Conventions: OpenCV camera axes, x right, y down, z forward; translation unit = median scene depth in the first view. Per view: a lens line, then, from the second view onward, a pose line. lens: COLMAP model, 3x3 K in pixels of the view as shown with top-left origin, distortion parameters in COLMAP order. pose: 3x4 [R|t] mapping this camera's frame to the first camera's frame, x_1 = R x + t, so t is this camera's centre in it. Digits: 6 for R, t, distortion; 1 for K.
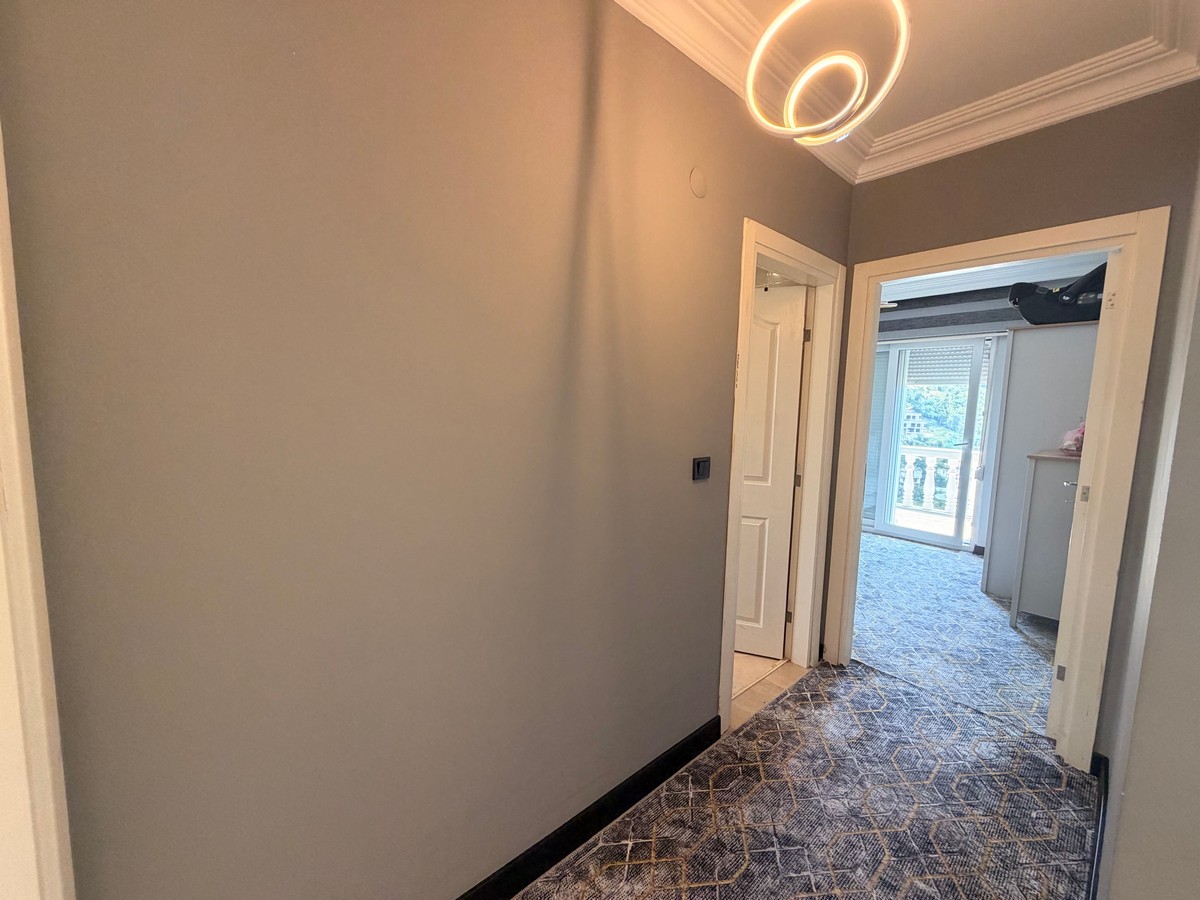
lens RADIAL K [[479.4, 0, 595.0], [0, 479.4, 450.2], [0, 0, 1]] dist [0.001299, 0.000167]
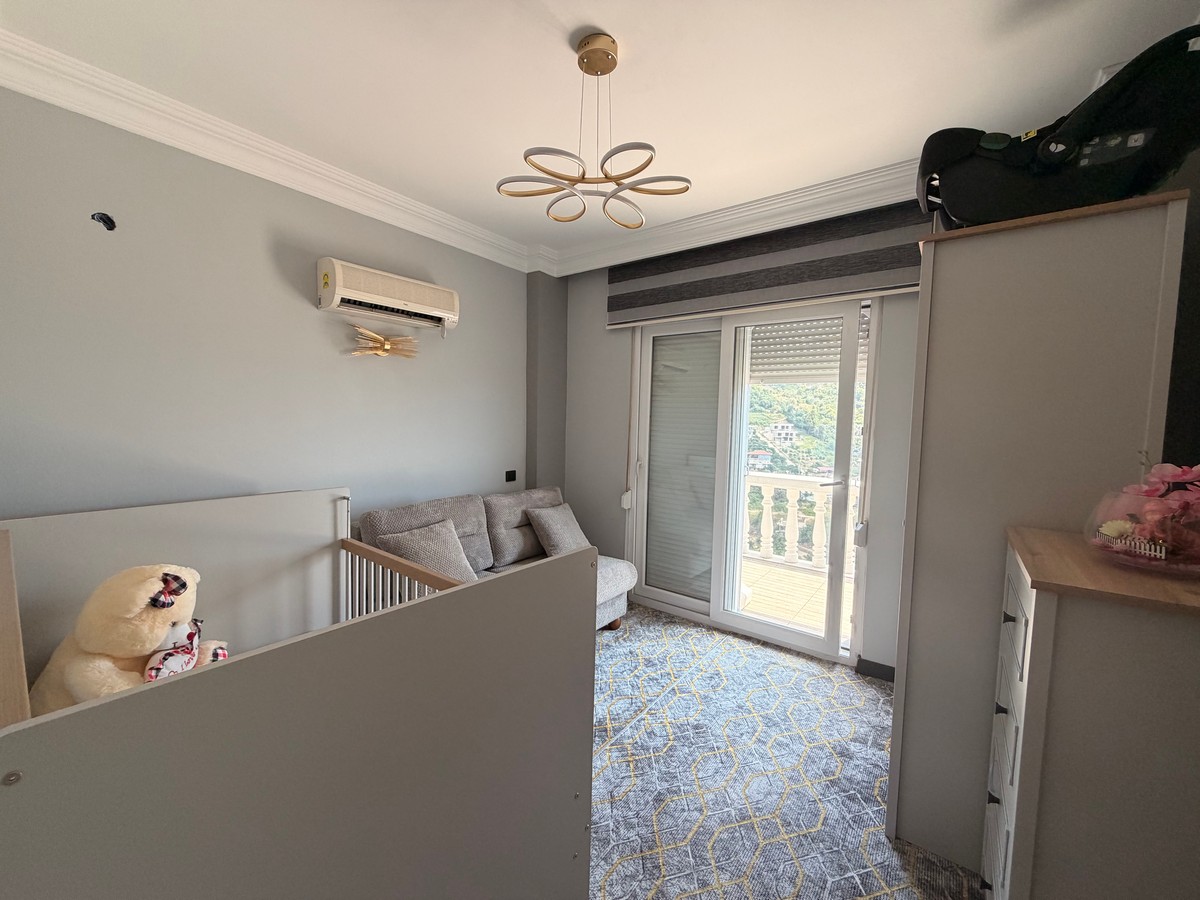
lens RADIAL K [[479.4, 0, 593.8], [0, 479.4, 449.6], [0, 0, 1]] dist [0.001299, 0.000167]
pose [[0.979624, -0.018041, 0.200027, 0.333194], [0.023383, 0.999429, -0.024377, -0.042521], [-0.199473, 0.028558, 0.979487, 0.443469]]
